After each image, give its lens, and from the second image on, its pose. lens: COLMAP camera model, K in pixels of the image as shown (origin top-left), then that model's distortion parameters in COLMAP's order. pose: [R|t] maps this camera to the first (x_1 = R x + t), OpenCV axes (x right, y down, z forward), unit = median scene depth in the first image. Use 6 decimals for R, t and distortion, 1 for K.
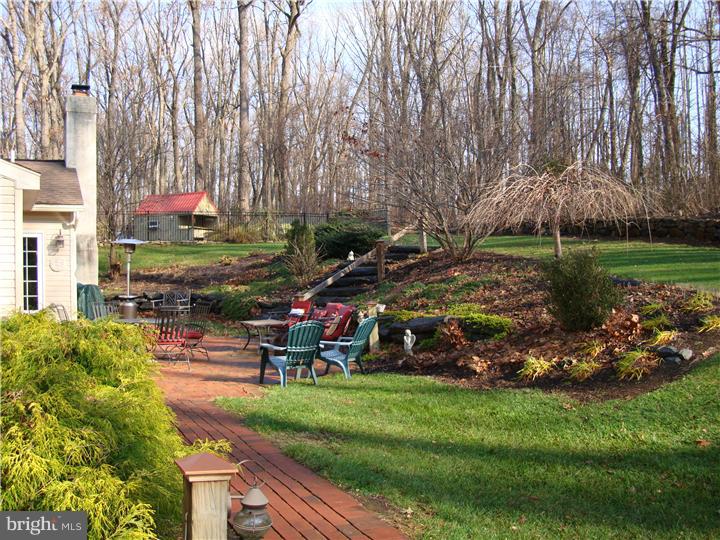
lens RADIAL K [[727.5, 0, 360.0], [0, 727.5, 270.0], [0, 0, 1]] dist [-0.070186, -0.007886]
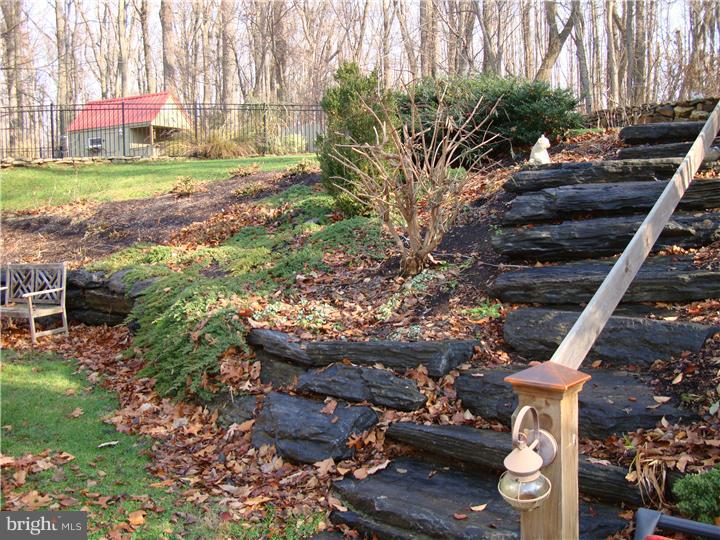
lens RADIAL K [[727.5, 0, 360.0], [0, 727.5, 270.0], [0, 0, 1]] dist [-0.070186, -0.007886]
pose [[0.999736, -0.022809, 0.002838, -0.058995], [0.022469, 0.995820, 0.088535, 0.001559], [-0.004845, -0.088448, 0.996069, 0.435133]]
